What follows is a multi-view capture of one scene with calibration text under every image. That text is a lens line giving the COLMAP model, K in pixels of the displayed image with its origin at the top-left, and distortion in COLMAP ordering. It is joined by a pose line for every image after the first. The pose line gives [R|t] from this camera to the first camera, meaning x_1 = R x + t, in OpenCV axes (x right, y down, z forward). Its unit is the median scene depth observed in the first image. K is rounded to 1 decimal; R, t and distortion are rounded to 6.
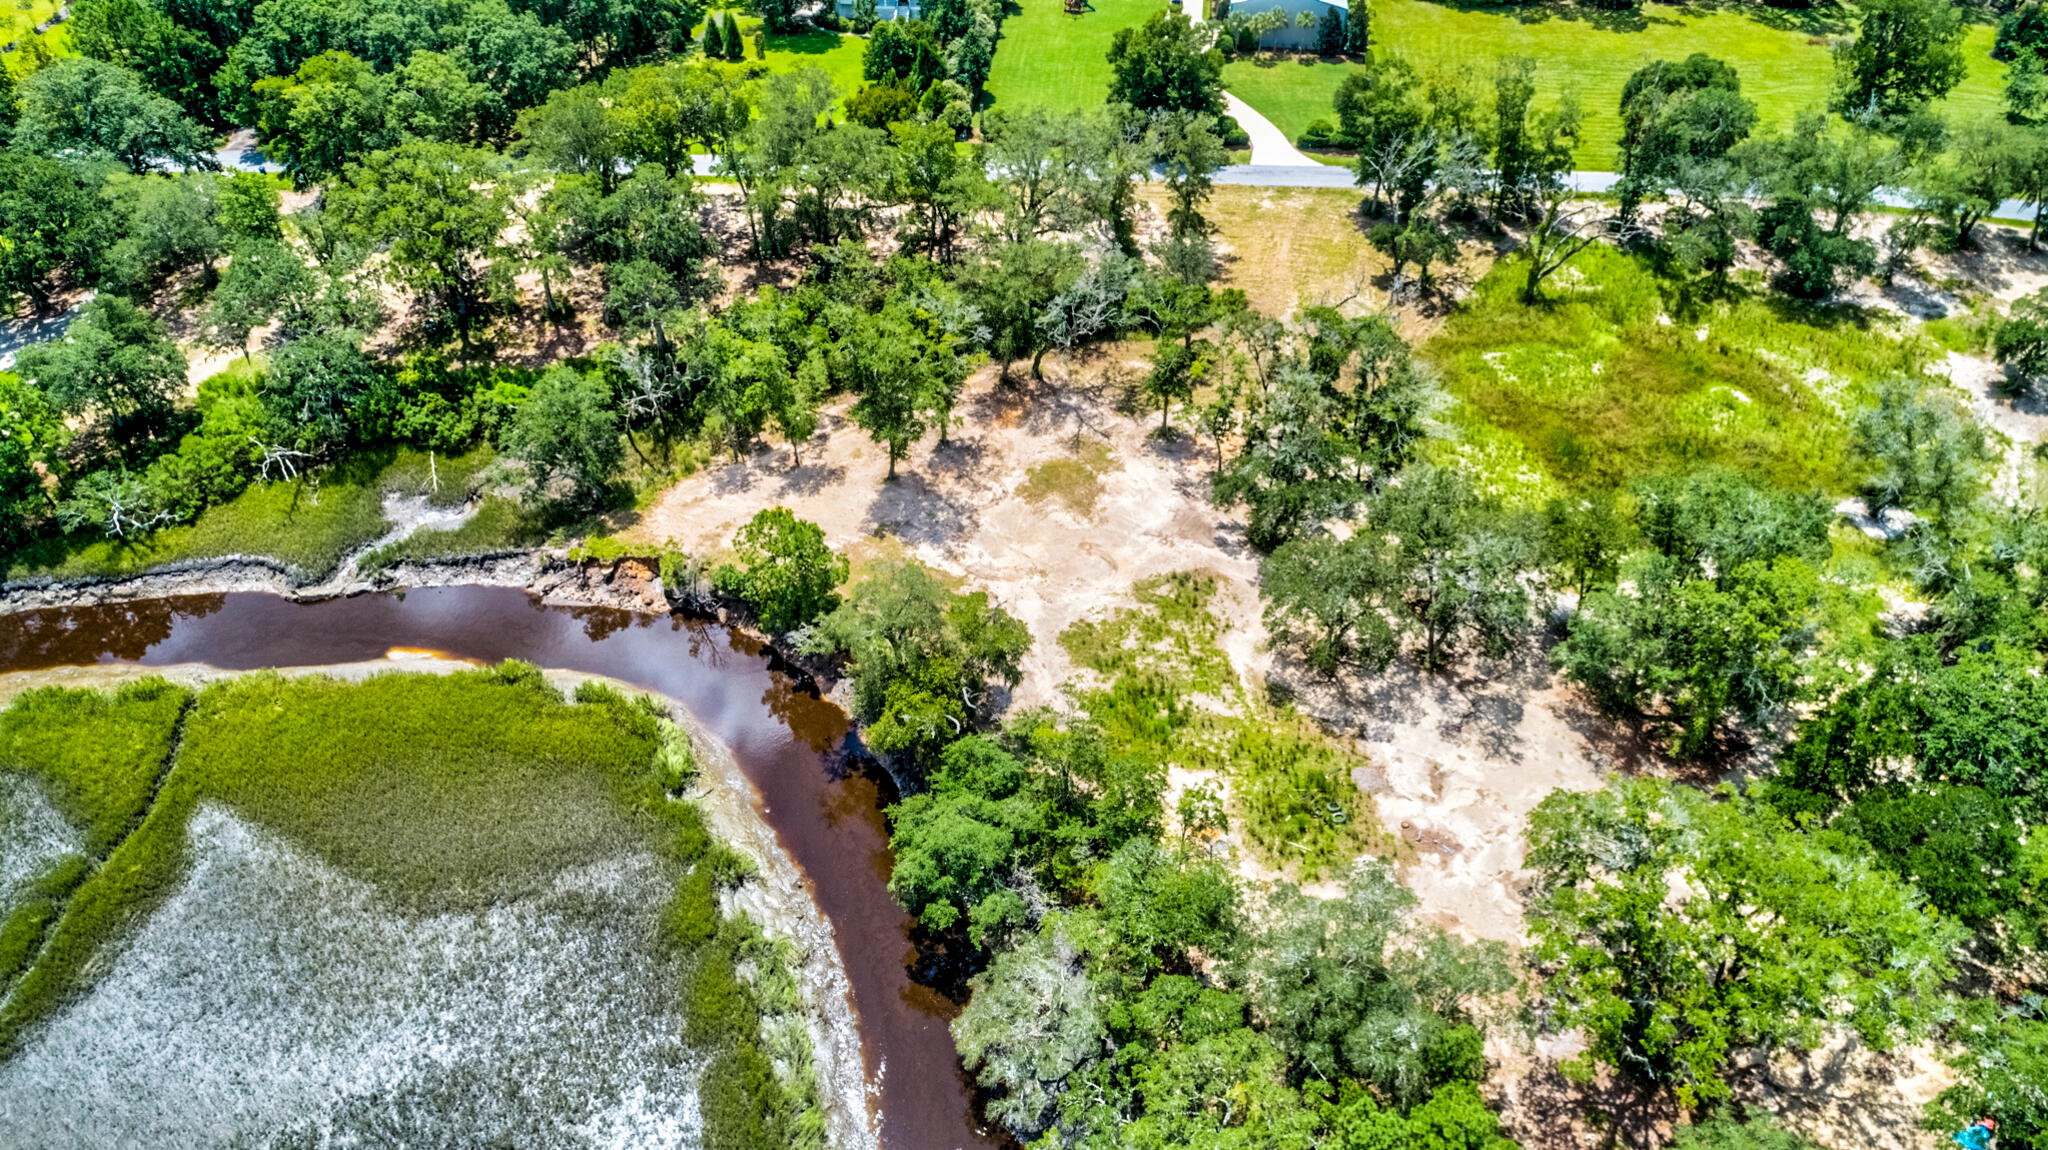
lens RADIAL K [[1381.2, 0, 1024.0], [0, 1381.2, 575.0], [0, 0, 1]] dist [-0.016264, 0.009579]
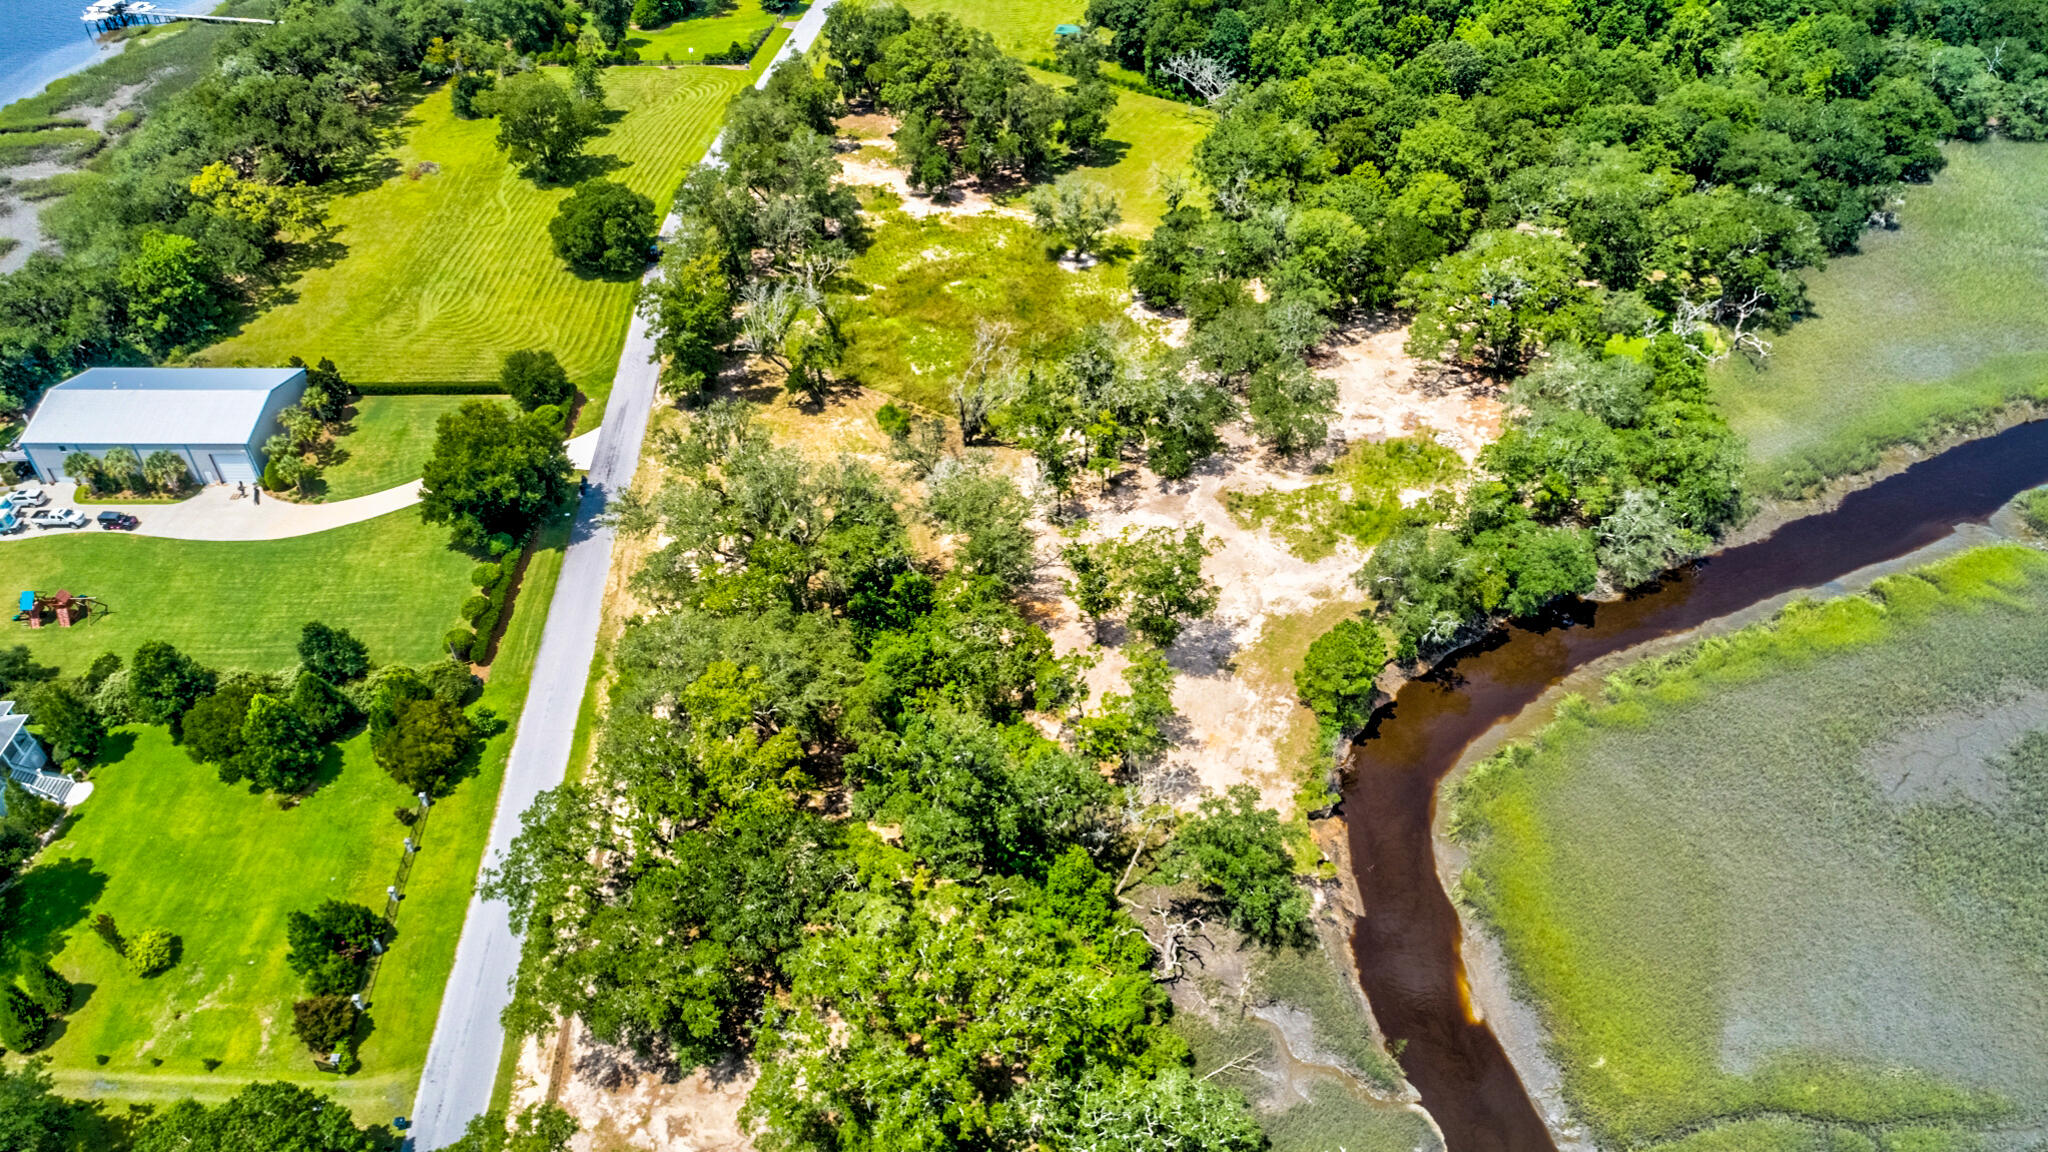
lens RADIAL K [[1381.2, 0, 1024.0], [0, 1381.2, 576.0], [0, 0, 1]] dist [-0.016264, 0.009579]
pose [[-0.116885, -0.645090, 0.755113, -0.936162], [0.670015, 0.510012, 0.539414, -0.834437], [-0.733088, 0.568987, 0.372607, 0.666929]]
